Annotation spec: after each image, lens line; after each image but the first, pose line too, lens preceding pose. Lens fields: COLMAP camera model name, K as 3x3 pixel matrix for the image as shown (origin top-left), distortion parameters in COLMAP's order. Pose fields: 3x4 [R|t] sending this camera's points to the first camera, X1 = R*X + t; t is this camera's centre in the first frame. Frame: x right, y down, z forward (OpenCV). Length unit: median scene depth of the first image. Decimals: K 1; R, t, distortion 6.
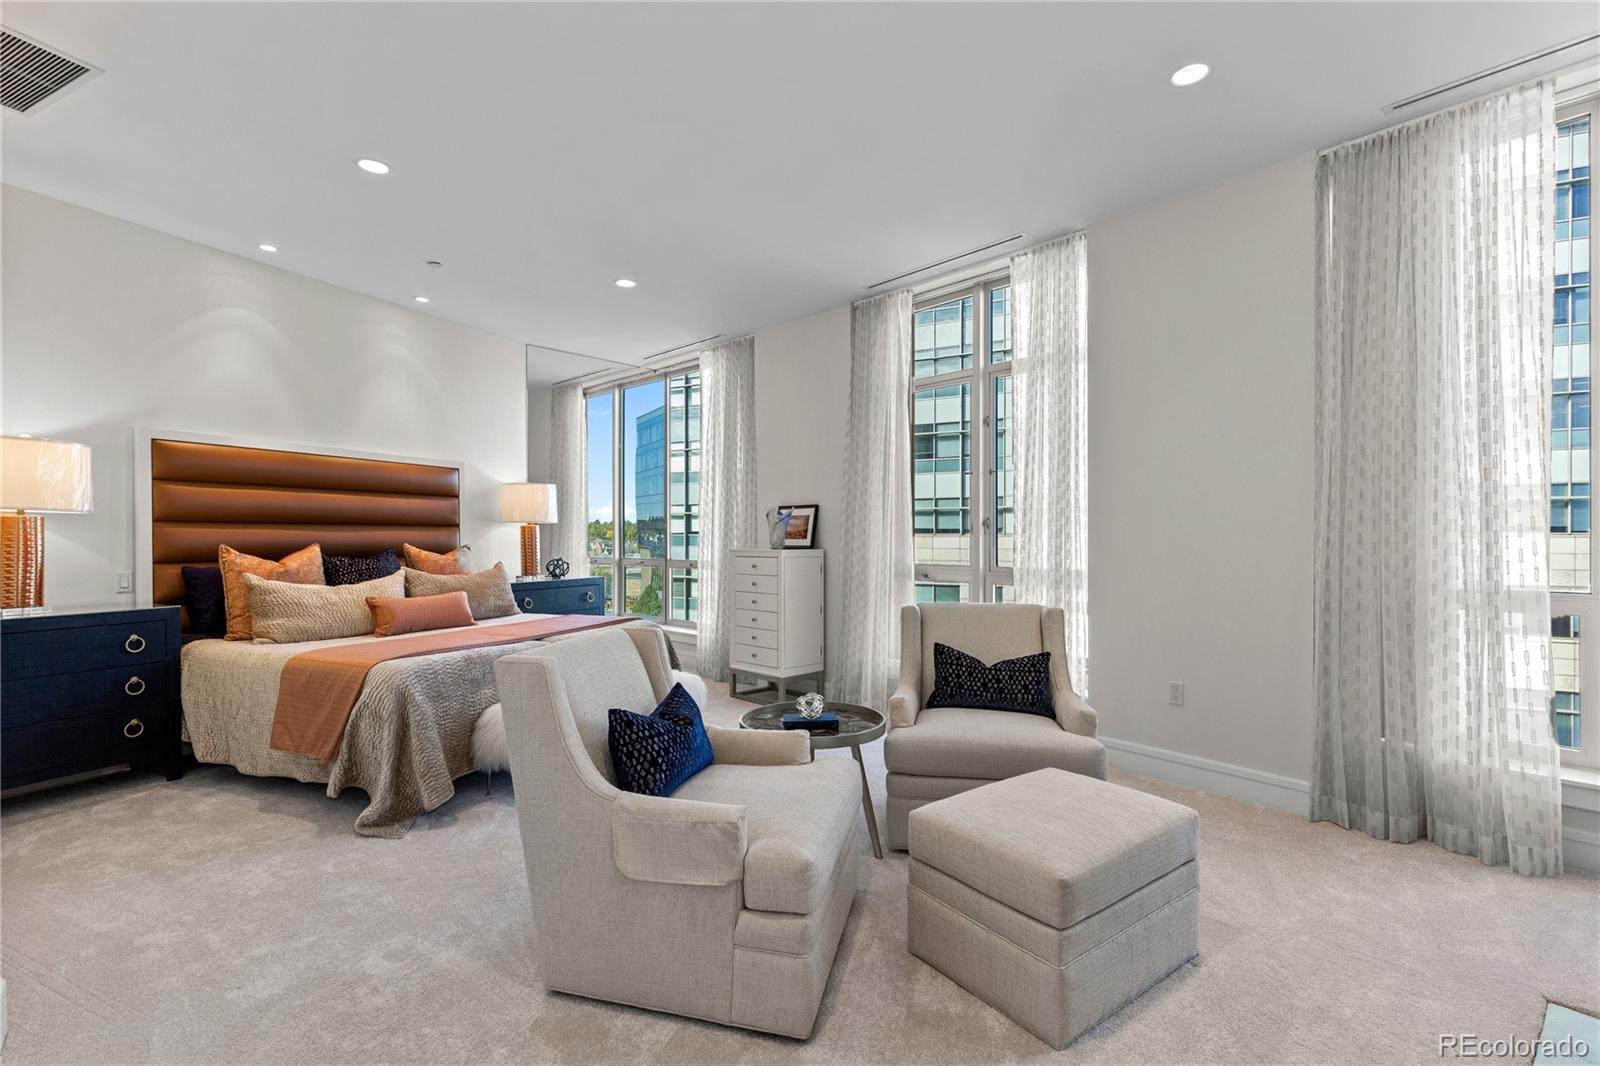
lens RADIAL K [[720.0, 0, 801.1], [0, 720.0, 534.4], [0, 0, 1]] dist [0.001544, -0.000406]
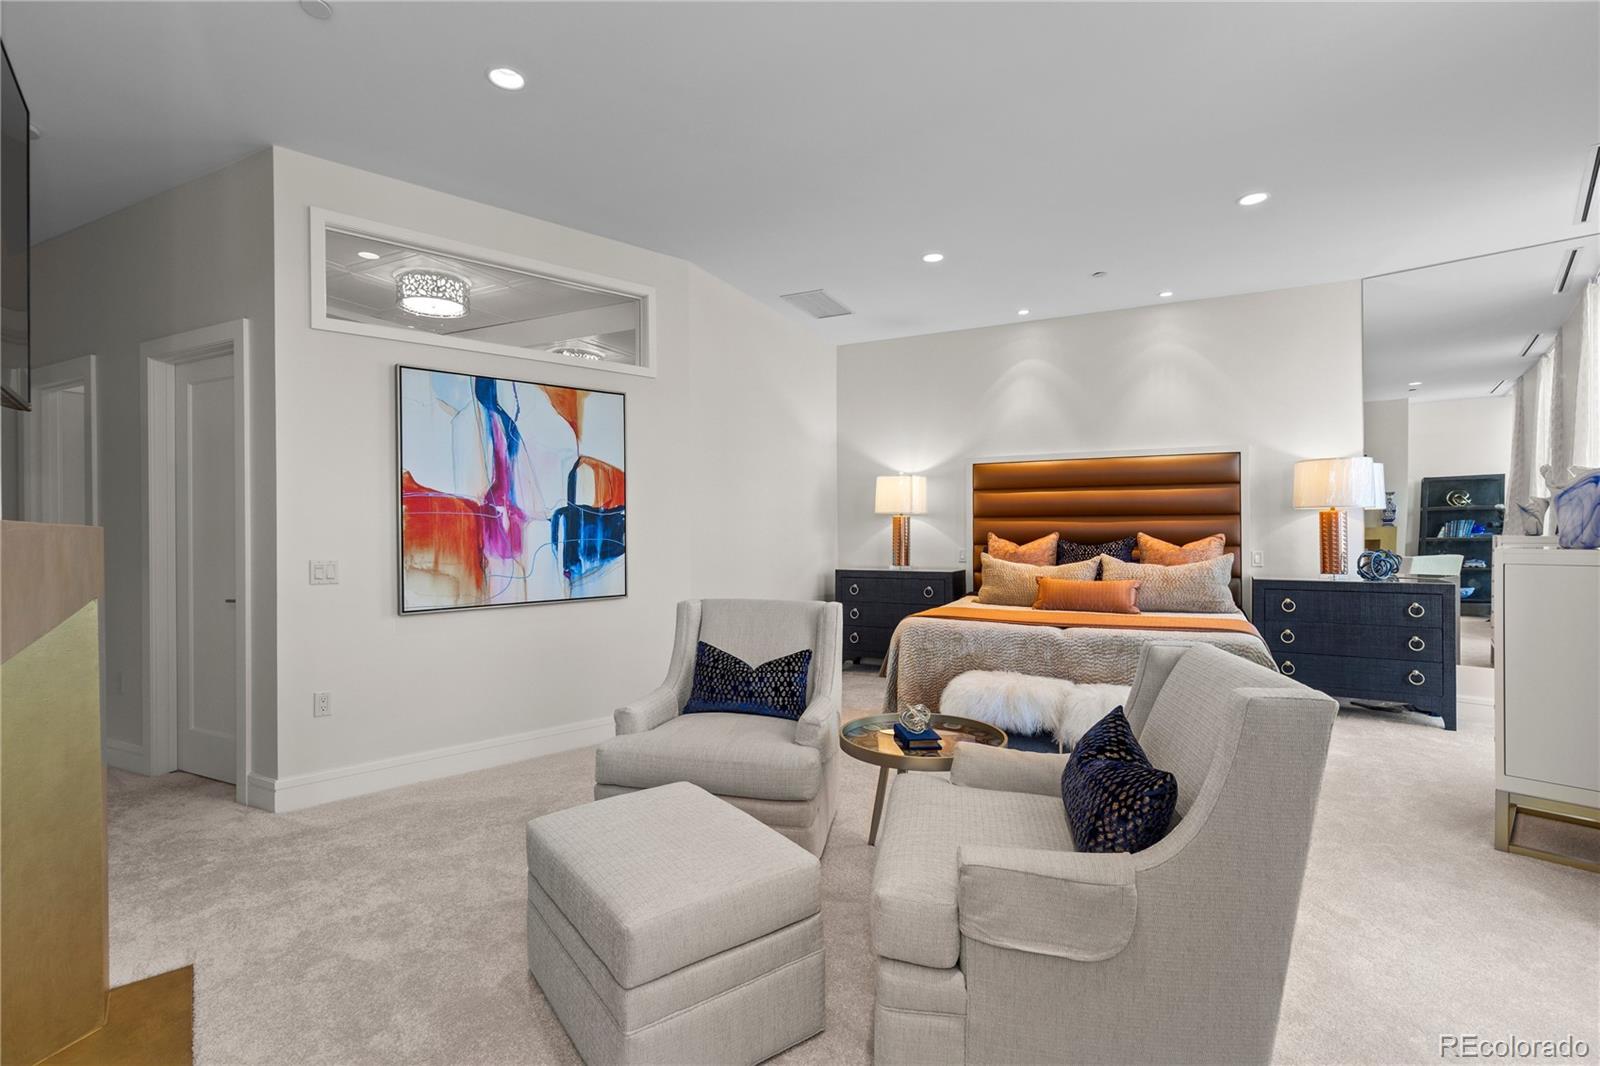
lens RADIAL K [[719.5, 0, 794.9], [0, 719.5, 535.3], [0, 0, 1]] dist [-0.000270, -0.000056]
pose [[-0.000620, 0.004729, -0.999989, 0.514184], [0.005459, 0.999974, 0.004725, 0.008793], [0.999985, -0.005456, -0.000646, 0.490718]]
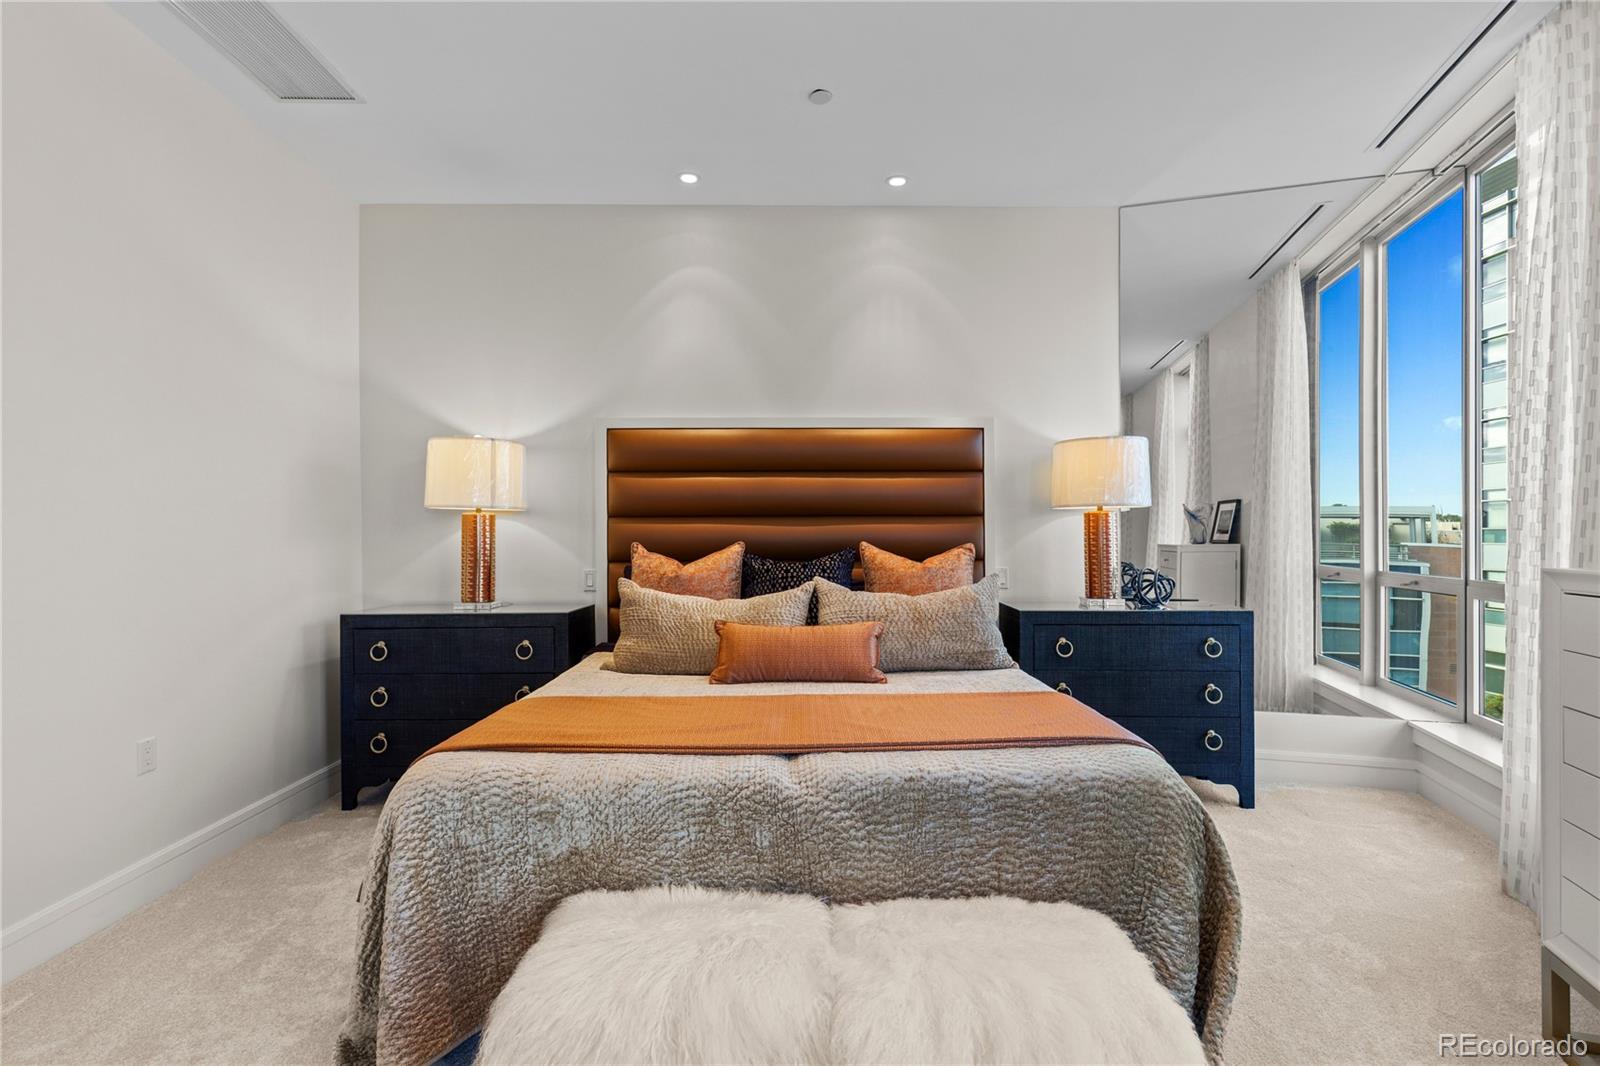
lens RADIAL K [[728.0, 0, 796.7], [0, 728.0, 542.8], [0, 0, 1]] dist [0.000160, -0.000247]
pose [[0.456809, 0.002776, -0.889560, 0.040506], [0.006881, 0.999954, 0.006654, 0.008260], [0.889538, -0.009161, 0.456769, 0.625426]]
